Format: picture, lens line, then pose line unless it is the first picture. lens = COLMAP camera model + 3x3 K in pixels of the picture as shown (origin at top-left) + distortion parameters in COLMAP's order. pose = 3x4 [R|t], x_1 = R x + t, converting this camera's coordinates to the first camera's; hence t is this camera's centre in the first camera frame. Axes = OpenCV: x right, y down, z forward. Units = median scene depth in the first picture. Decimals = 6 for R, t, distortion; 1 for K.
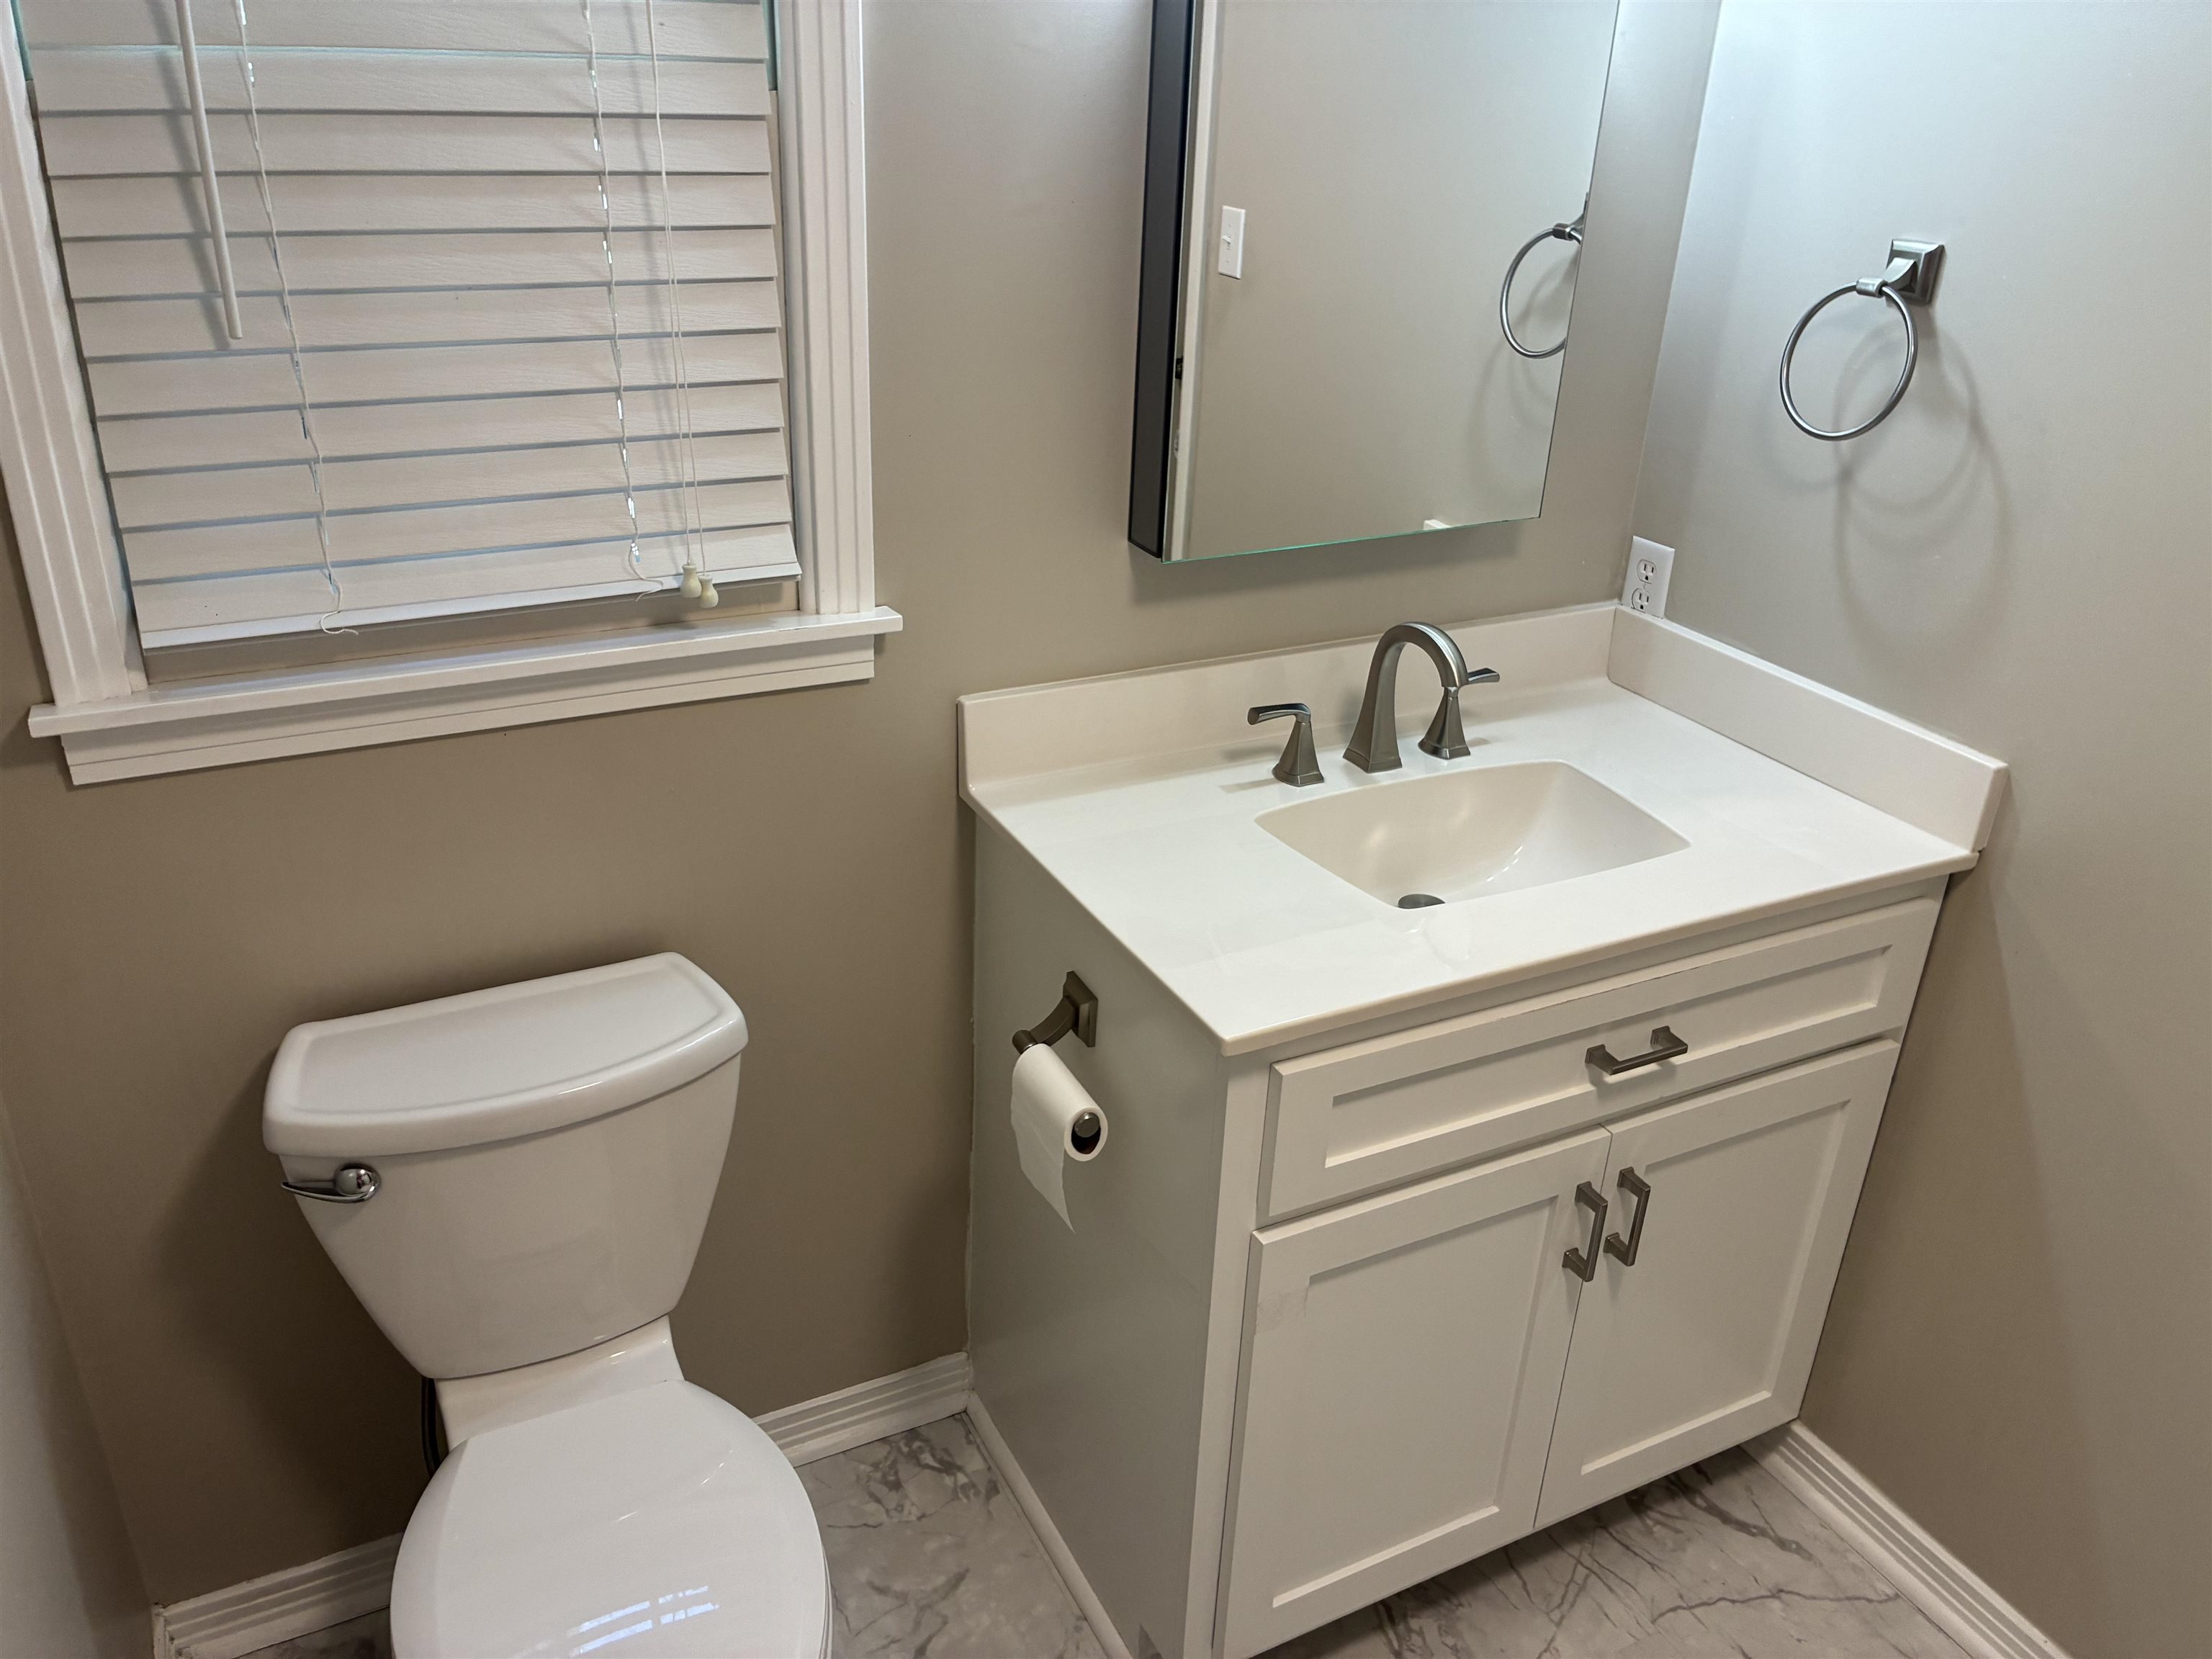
lens RADIAL K [[1671.1, 0, 1100.3], [0, 1671.1, 819.7], [0, 0, 1]] dist [0.052356, -0.065554]
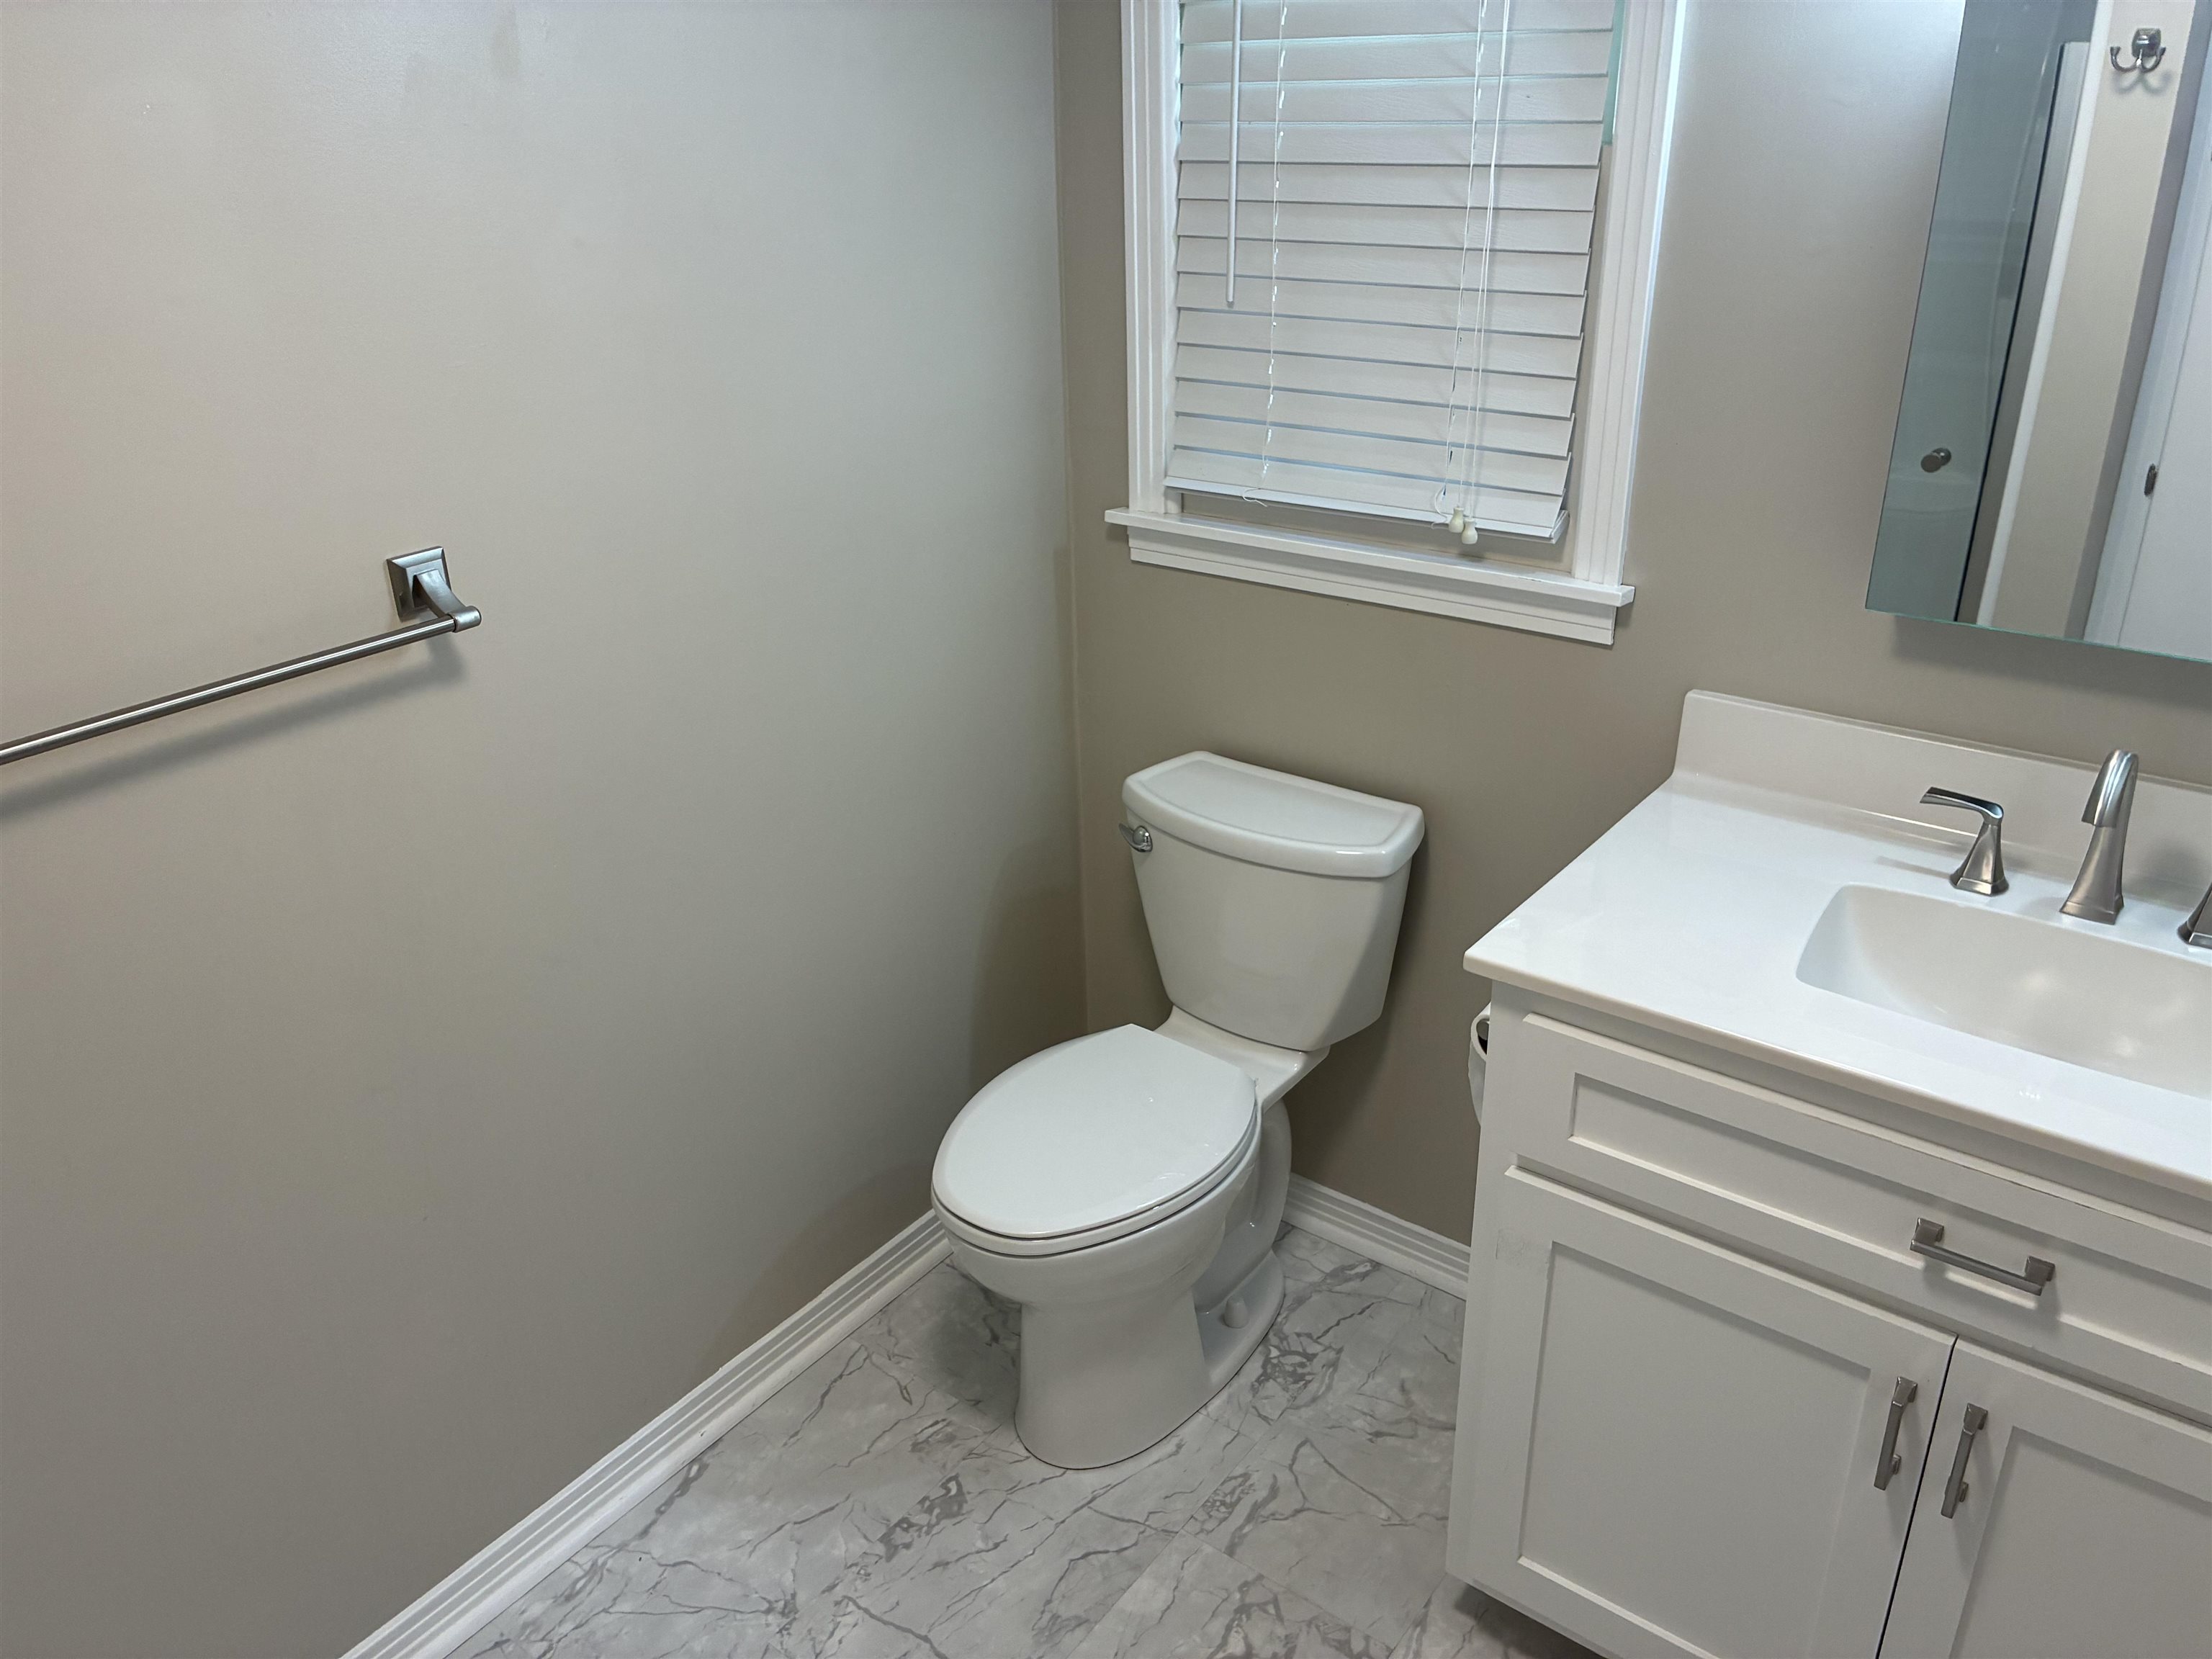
lens RADIAL K [[1671.1, 0, 1102.7], [0, 1671.1, 829.7], [0, 0, 1]] dist [0.052356, -0.065554]
pose [[0.425753, 0.331414, -0.841962, 0.797406], [-0.353061, 0.917598, 0.182654, -0.060737], [0.833116, 0.219499, 0.507679, 0.158447]]
